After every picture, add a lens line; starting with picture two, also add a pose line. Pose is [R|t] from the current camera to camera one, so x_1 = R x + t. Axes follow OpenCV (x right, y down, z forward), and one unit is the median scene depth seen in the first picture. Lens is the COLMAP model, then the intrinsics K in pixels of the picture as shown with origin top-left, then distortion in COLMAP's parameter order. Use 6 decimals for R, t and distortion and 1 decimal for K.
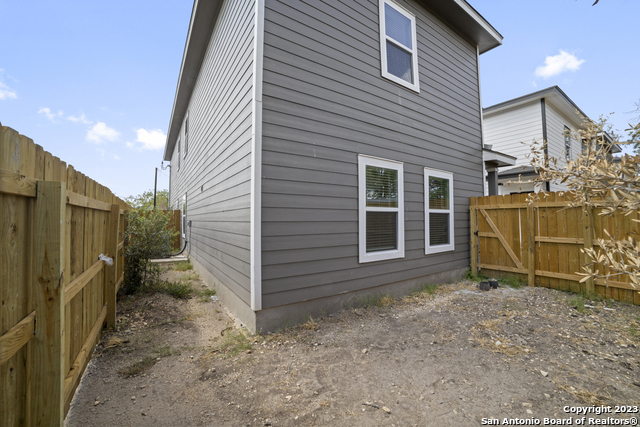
lens RADIAL K [[262.5, 0, 317.8], [0, 262.5, 210.2], [0, 0, 1]] dist [-0.099348, 0.033408]
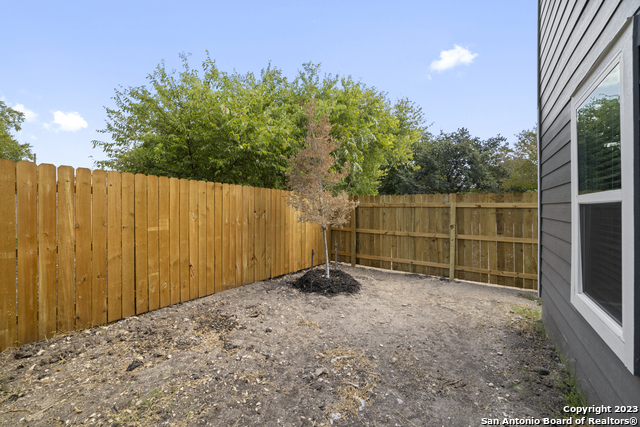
lens RADIAL K [[256.0, 0, 315.9], [0, 256.0, 208.1], [0, 0, 1]] dist [-0.034784, 0.004147]
pose [[-0.925500, 0.003472, -0.378732, 0.802597], [0.015355, 0.999480, -0.028358, 0.016657], [0.378436, -0.032061, -0.925072, 1.233988]]
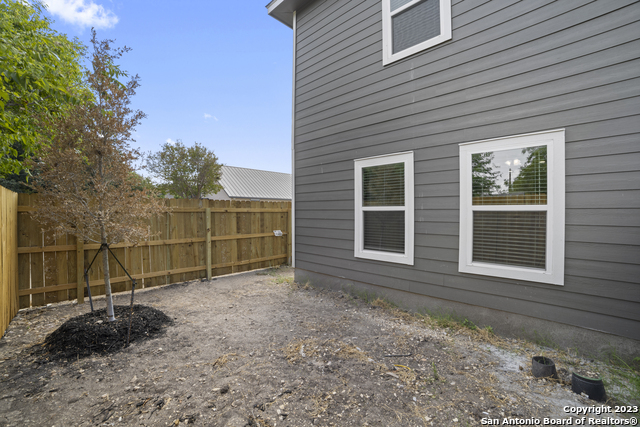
lens RADIAL K [[262.5, 0, 317.8], [0, 262.5, 210.2], [0, 0, 1]] dist [-0.099348, 0.033408]
pose [[0.222890, 0.001696, -0.974842, 1.190214], [0.036077, 0.999299, 0.009988, -0.015828], [0.974176, -0.037395, 0.222673, 0.578098]]
